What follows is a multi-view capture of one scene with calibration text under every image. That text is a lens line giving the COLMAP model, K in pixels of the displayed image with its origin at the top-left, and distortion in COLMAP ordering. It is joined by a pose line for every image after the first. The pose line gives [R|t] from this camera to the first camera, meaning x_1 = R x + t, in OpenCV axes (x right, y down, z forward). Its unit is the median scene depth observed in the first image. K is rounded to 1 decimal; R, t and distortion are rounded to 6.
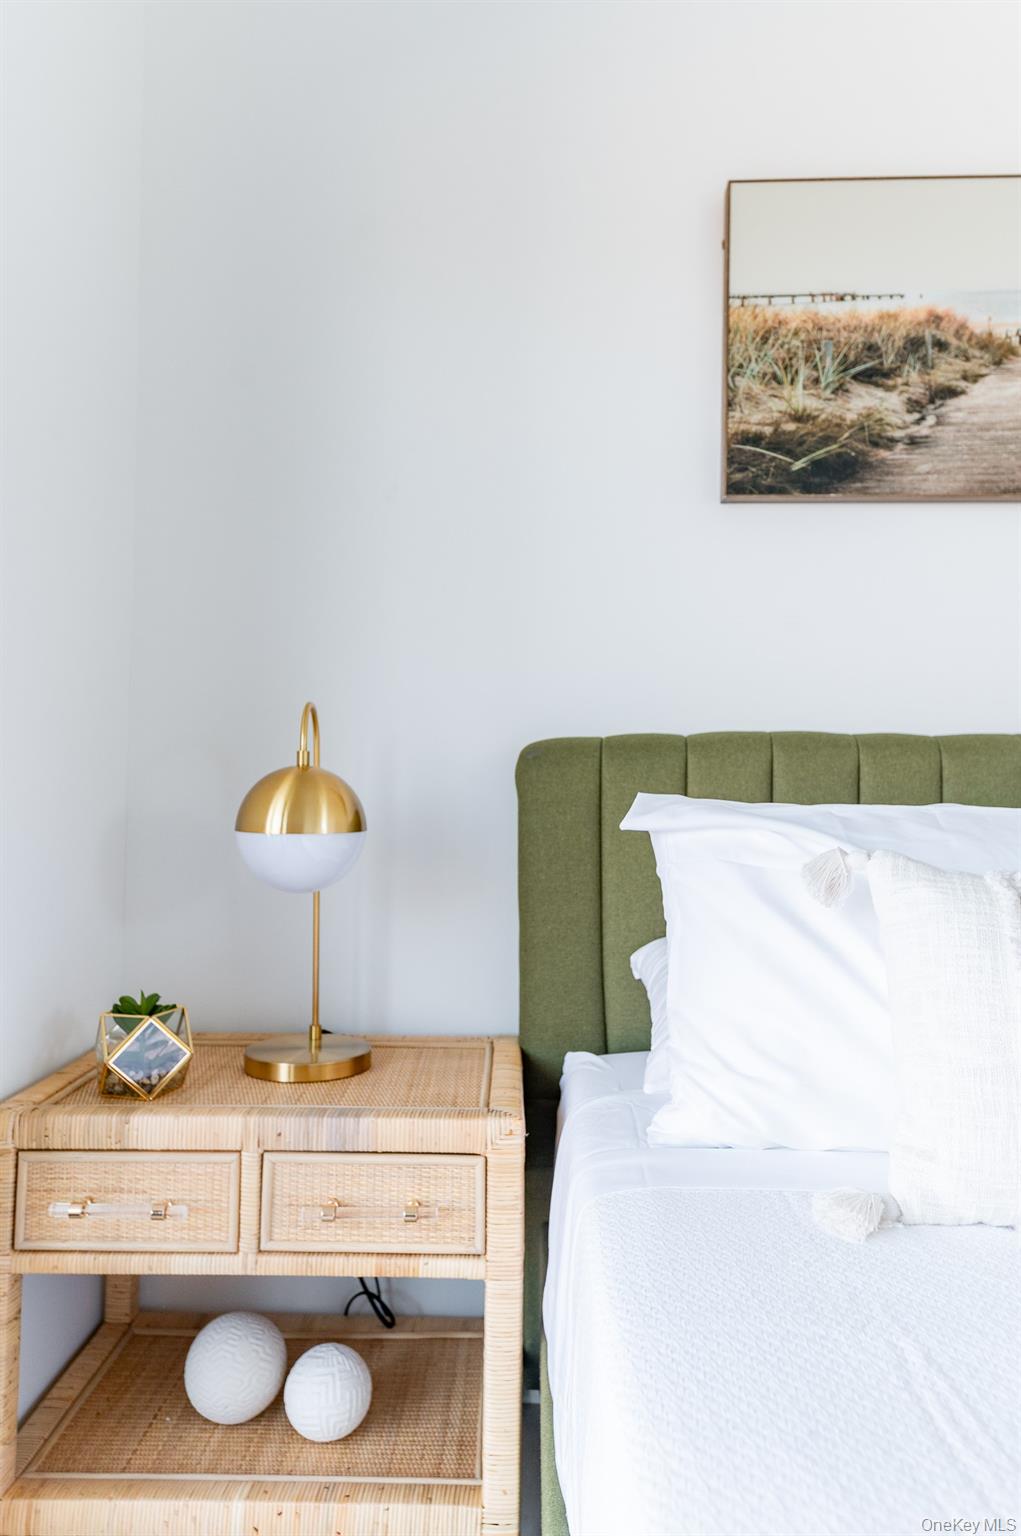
lens RADIAL K [[991.3, 0, 511.2], [0, 991.3, 758.1], [0, 0, 1]] dist [0.037250, -0.020701]
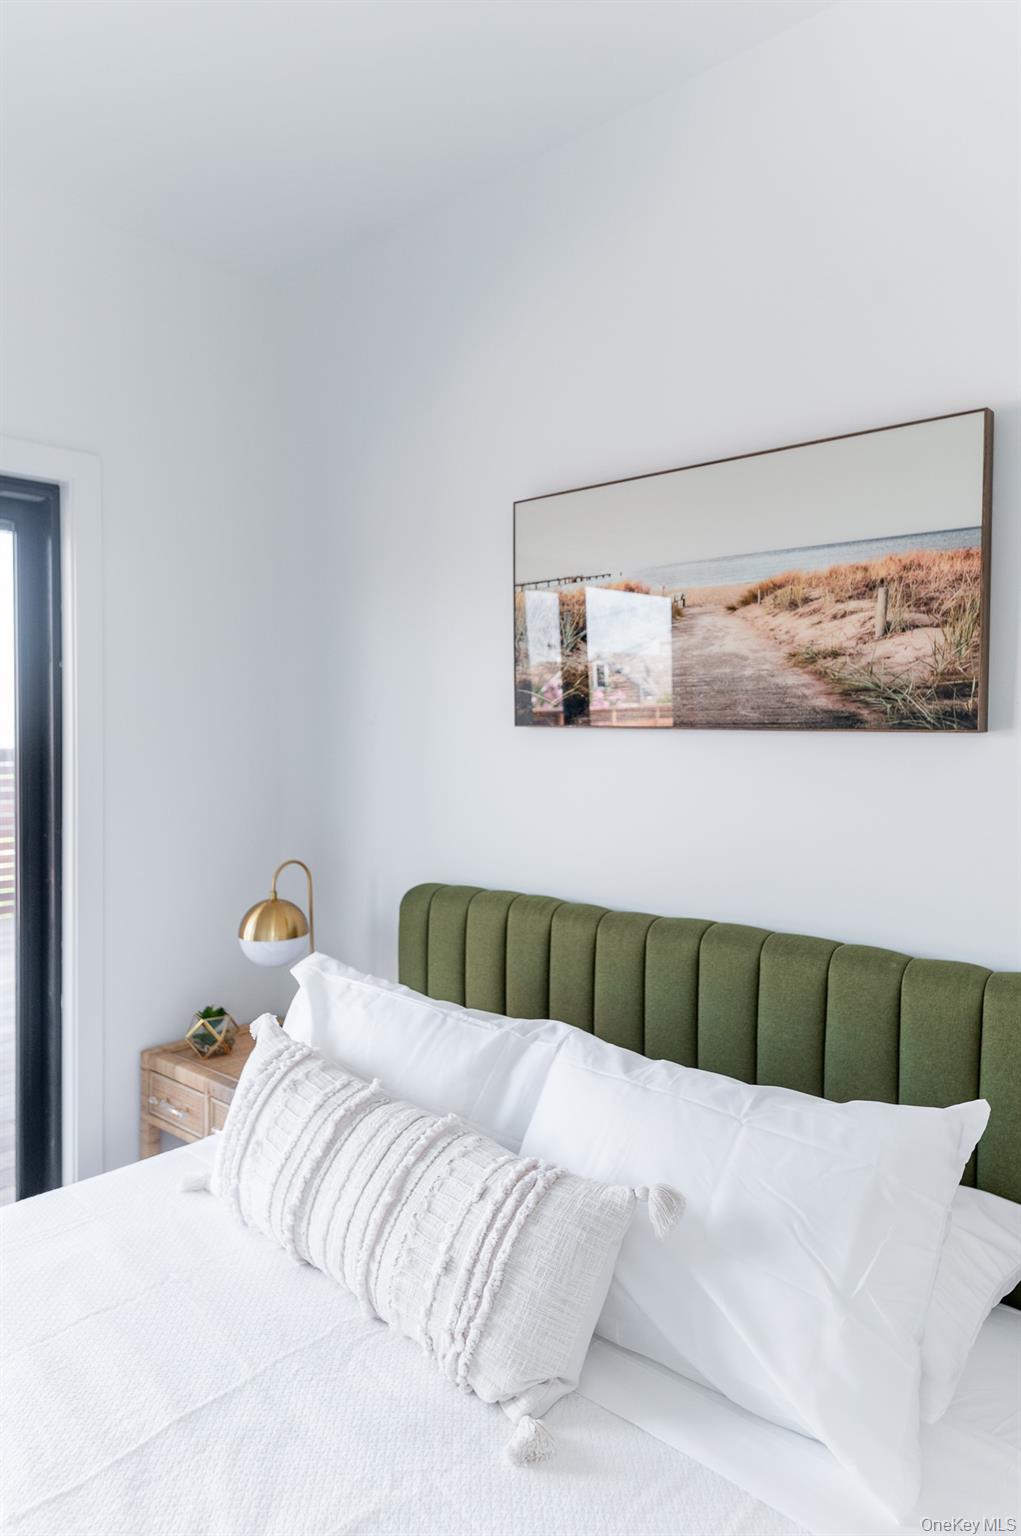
lens RADIAL K [[991.3, 0, 501.9], [0, 991.3, 757.2], [0, 0, 1]] dist [0.037250, -0.020701]
pose [[0.750739, 0.014020, -0.660451, 1.154594], [0.033985, 0.997631, 0.059810, -0.305871], [0.659725, -0.067347, 0.748484, -0.088670]]
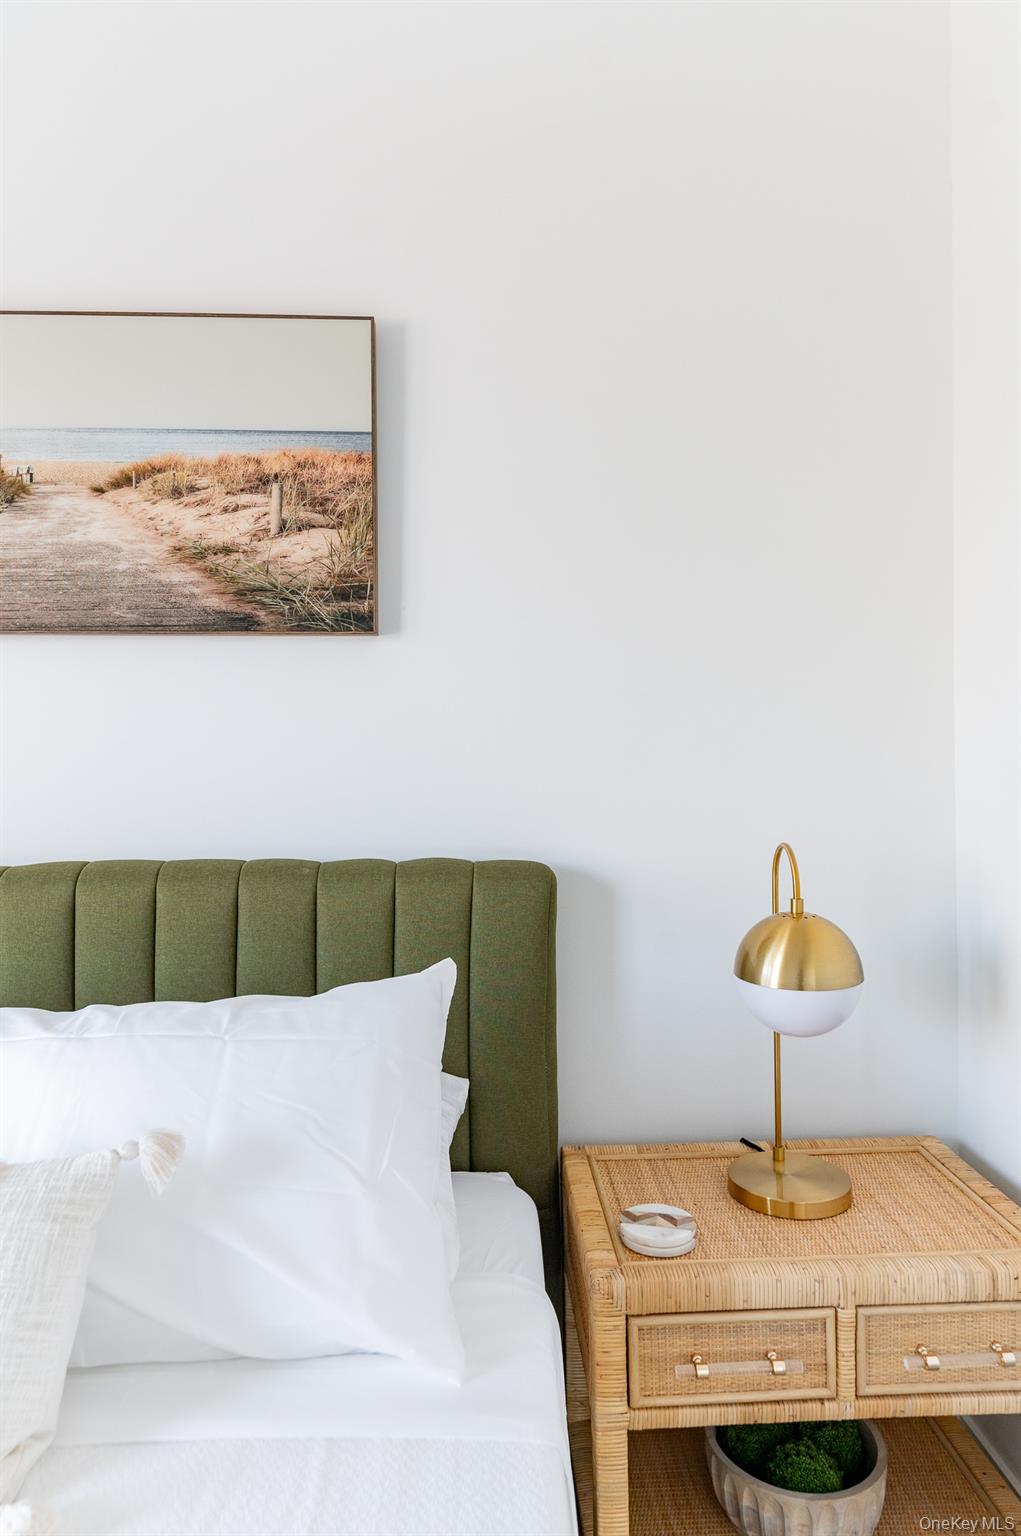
lens RADIAL K [[991.3, 0, 499.8], [0, 991.3, 759.0], [0, 0, 1]] dist [0.037250, -0.020701]
pose [[0.998737, -0.017605, 0.047050, 0.929436], [0.014554, 0.997816, 0.064433, -0.189415], [-0.048081, -0.063667, 0.996812, -0.057606]]
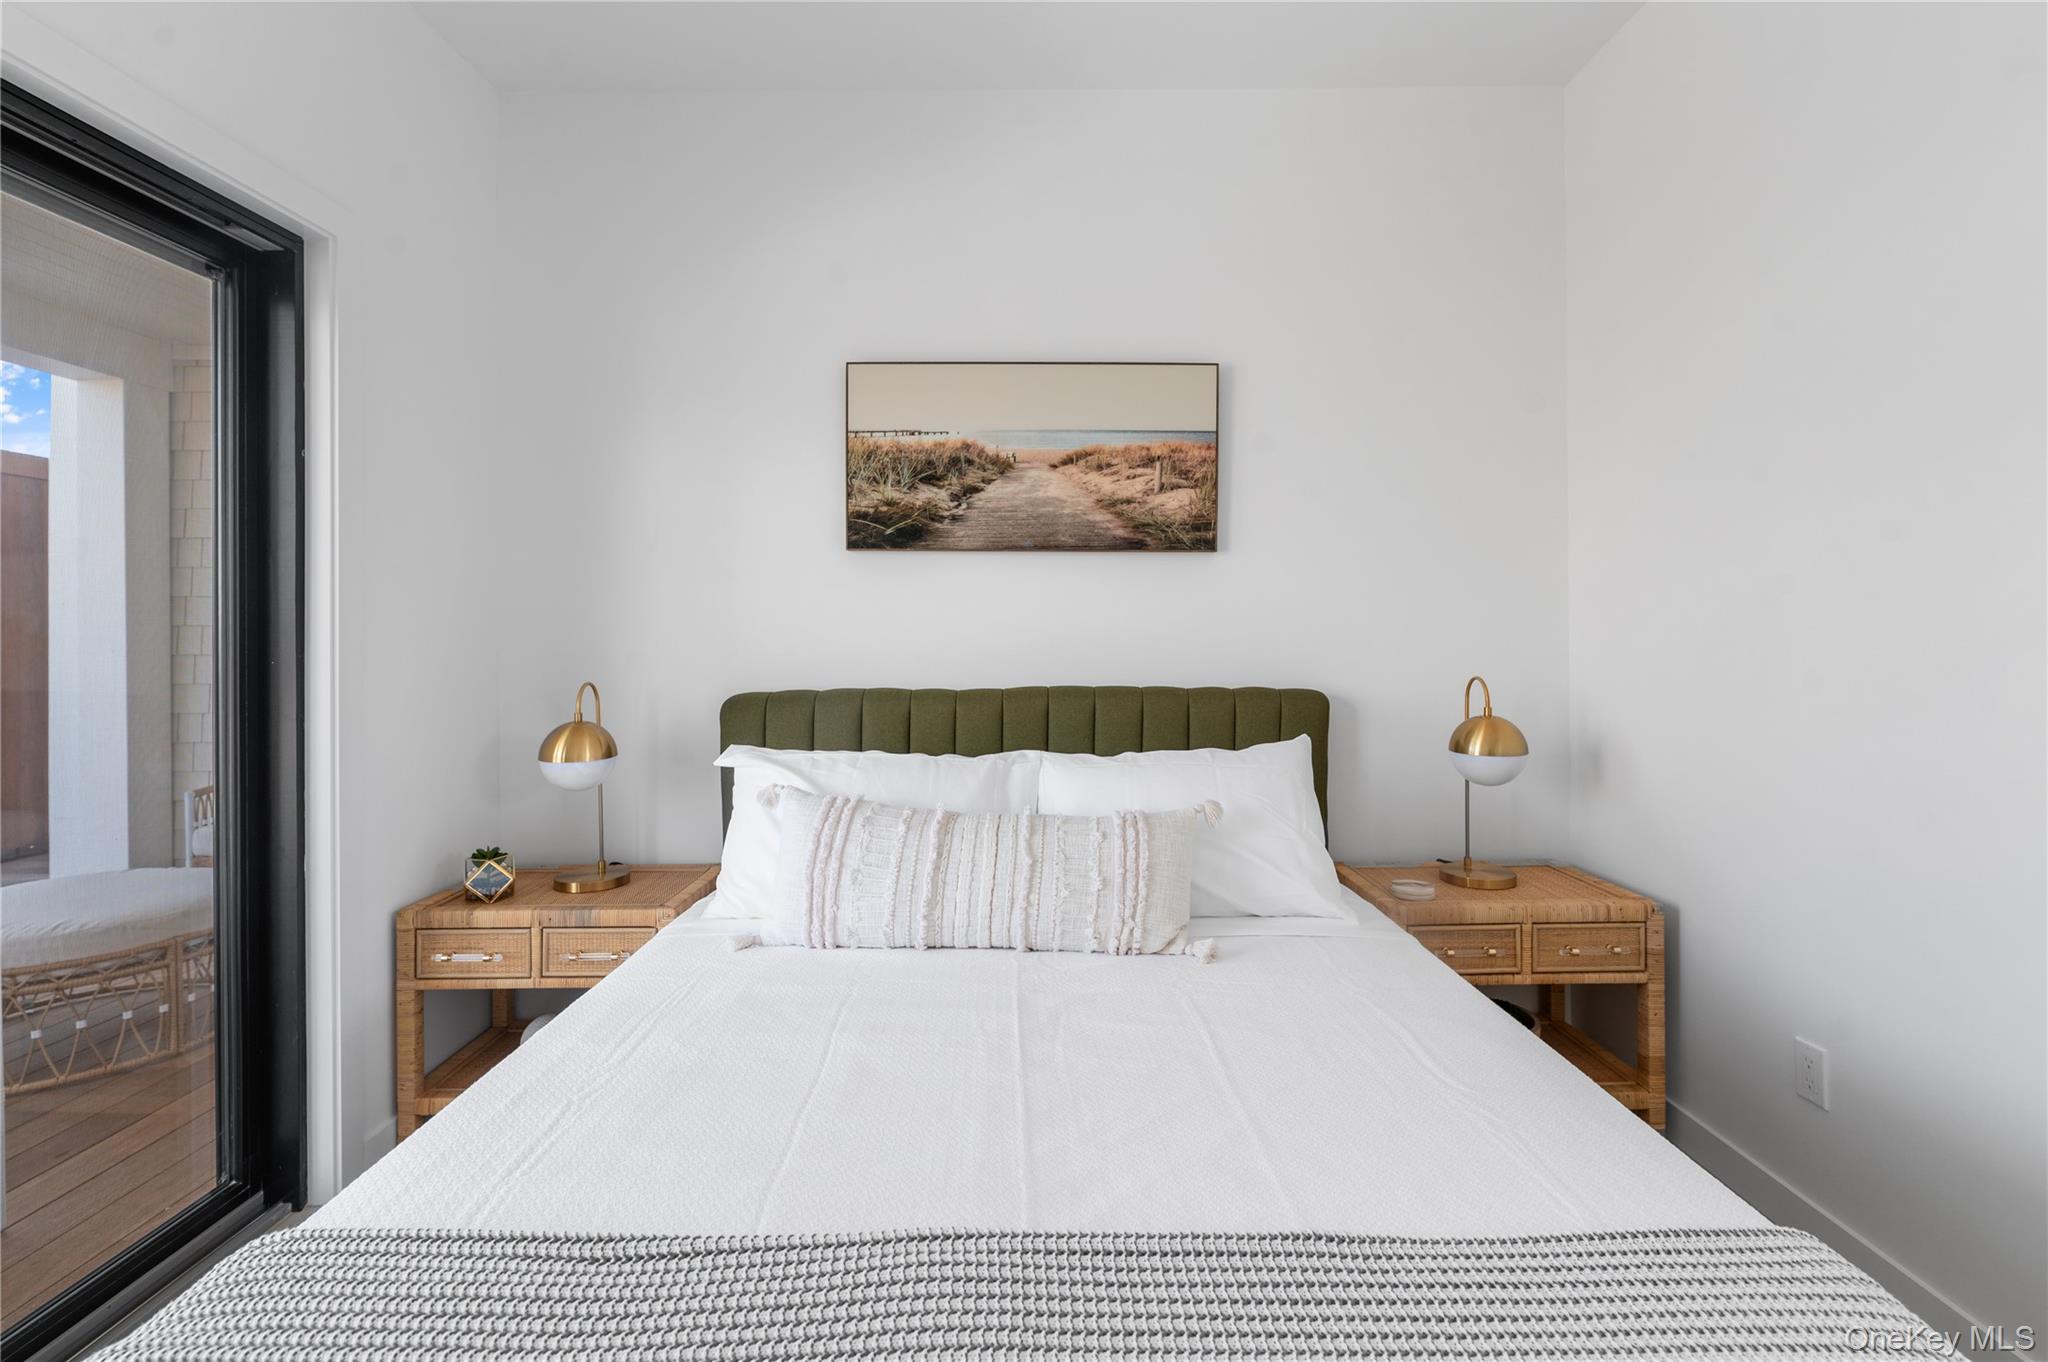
lens RADIAL K [[928.2, 0, 1031.2], [0, 928.2, 629.2], [0, 0, 1]] dist [0.012318, 0.000285]
pose [[0.999613, -0.010936, 0.025570, 0.491048], [0.009687, 0.998779, 0.048444, -0.201143], [-0.026068, -0.048178, 0.998499, -0.611244]]
